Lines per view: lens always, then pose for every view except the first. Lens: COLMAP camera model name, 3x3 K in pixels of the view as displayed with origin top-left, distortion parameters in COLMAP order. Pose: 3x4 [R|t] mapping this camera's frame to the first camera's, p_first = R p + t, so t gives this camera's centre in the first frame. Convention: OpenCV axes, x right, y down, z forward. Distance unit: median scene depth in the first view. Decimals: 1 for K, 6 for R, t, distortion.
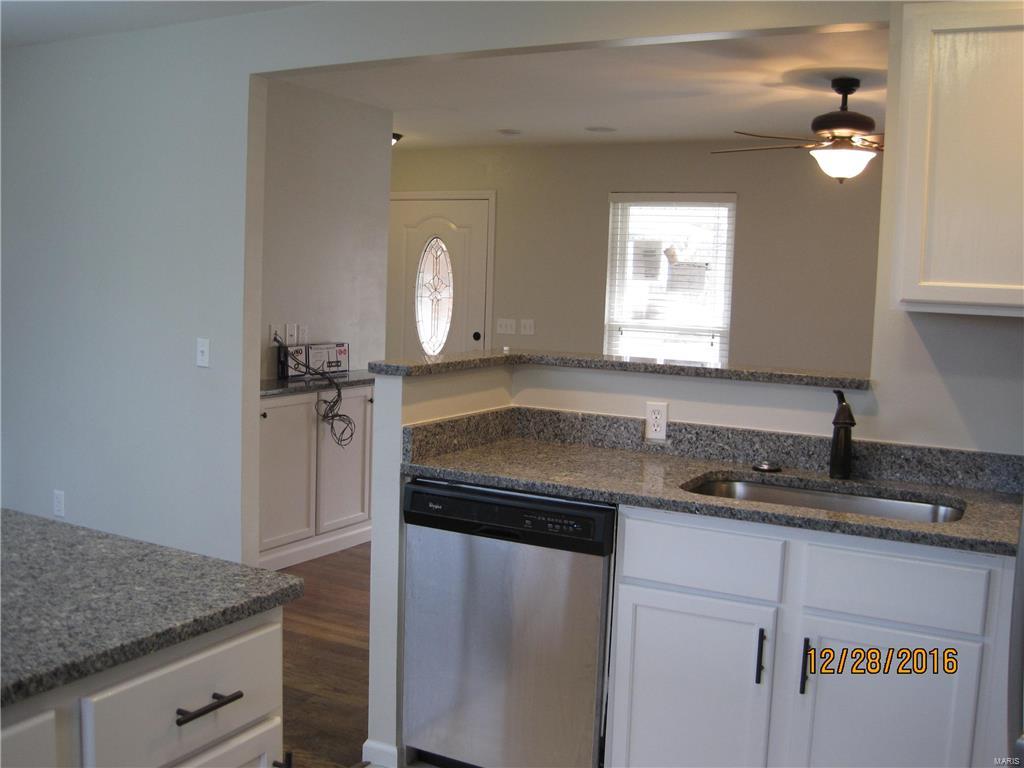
lens RADIAL K [[1043.2, 0, 505.8], [0, 1043.2, 378.7], [0, 0, 1]] dist [-0.131370, 0.000000]
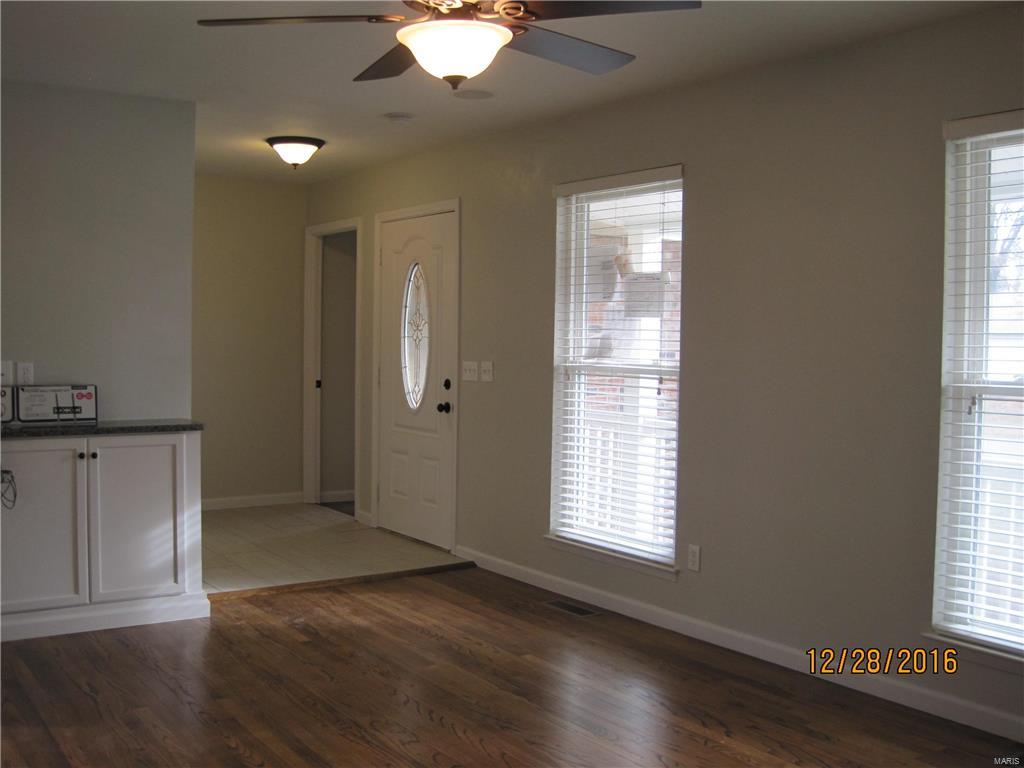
lens RADIAL K [[1043.2, 0, 511.5], [0, 1043.2, 380.7], [0, 0, 1]] dist [-0.131370, 0.000000]
pose [[0.888604, -0.004372, -0.458654, 0.949503], [-0.023650, 0.998188, -0.055335, -0.001968], [0.458065, 0.060018, 0.886890, 0.812501]]
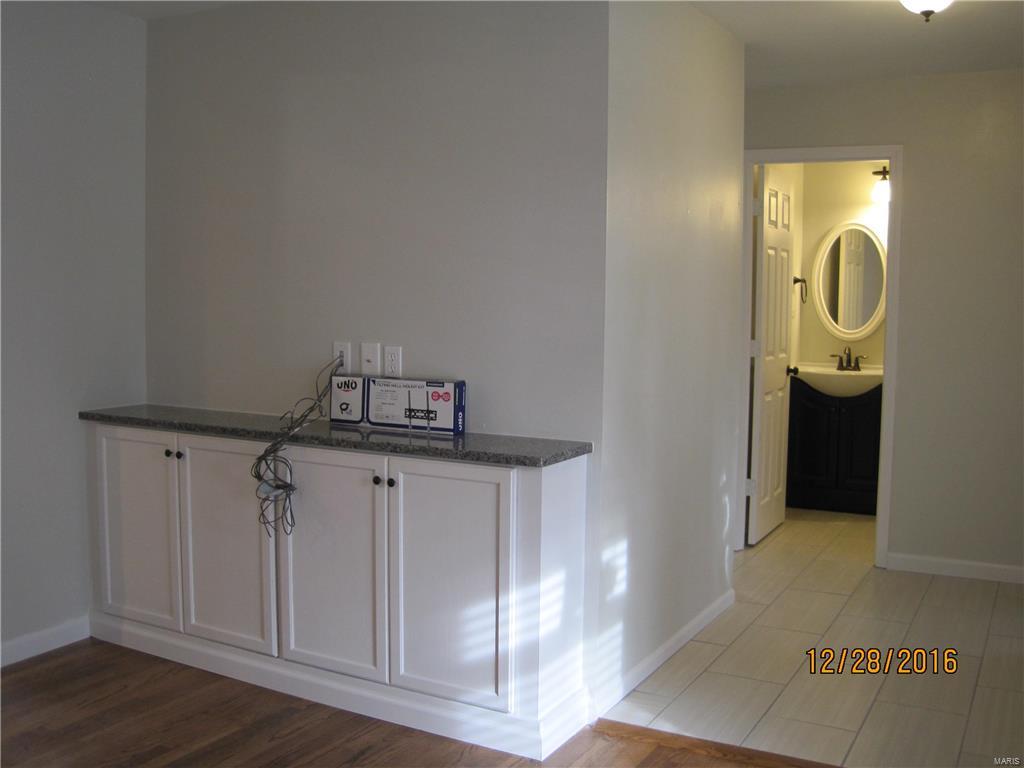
lens RADIAL K [[1043.2, 0, 509.5], [0, 1043.2, 387.8], [0, 0, 1]] dist [-0.131370, 0.000000]
pose [[-0.019041, 0.050444, -0.998545, 0.789174], [-0.103104, 0.993303, 0.052146, -0.120180], [0.994488, 0.103947, -0.013713, 1.935556]]
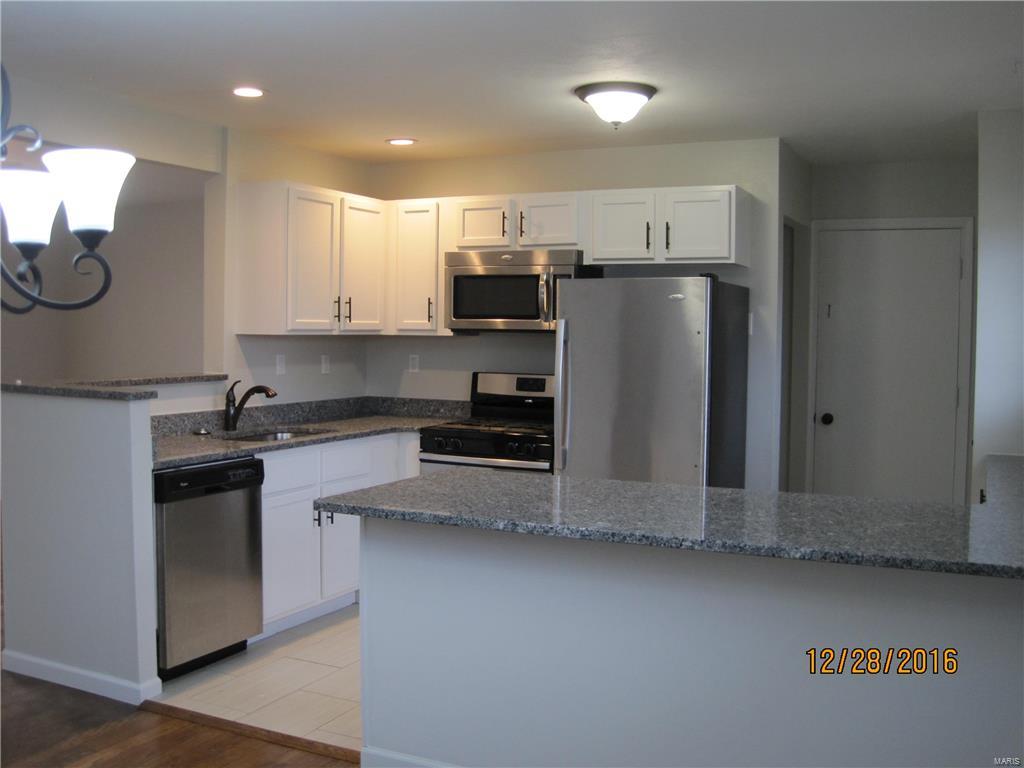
lens RADIAL K [[1093.6, 0, 486.9], [0, 1093.6, 359.5], [0, 0, 1]] dist [-0.084333, 0.000000]
pose [[-0.007536, -0.066565, 0.997754, -1.473154], [0.077624, 0.994732, 0.066950, -0.112296], [-0.996954, 0.077954, -0.002329, 0.515816]]
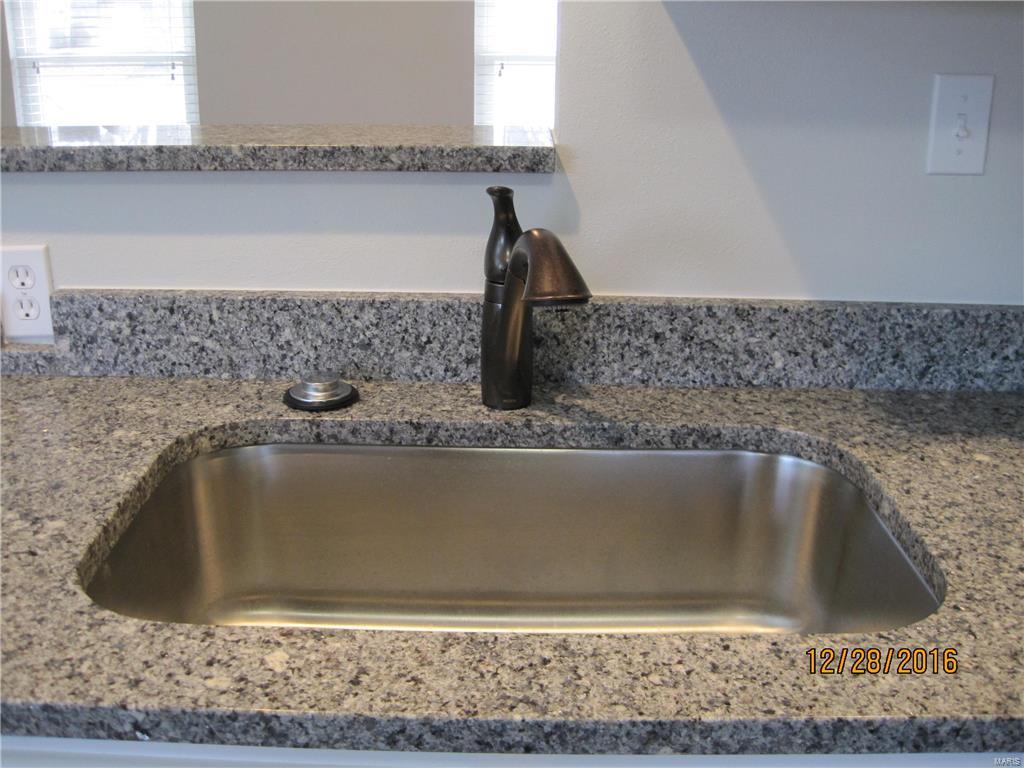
lens RADIAL K [[1043.2, 0, 499.4], [0, 1043.2, 351.1], [0, 0, 1]] dist [-0.131370, 0.000000]
pose [[0.882531, -0.169734, 0.438554, 0.138361], [0.063701, 0.967143, 0.246124, -0.021346], [-0.465920, -0.189276, 0.864346, 0.613752]]
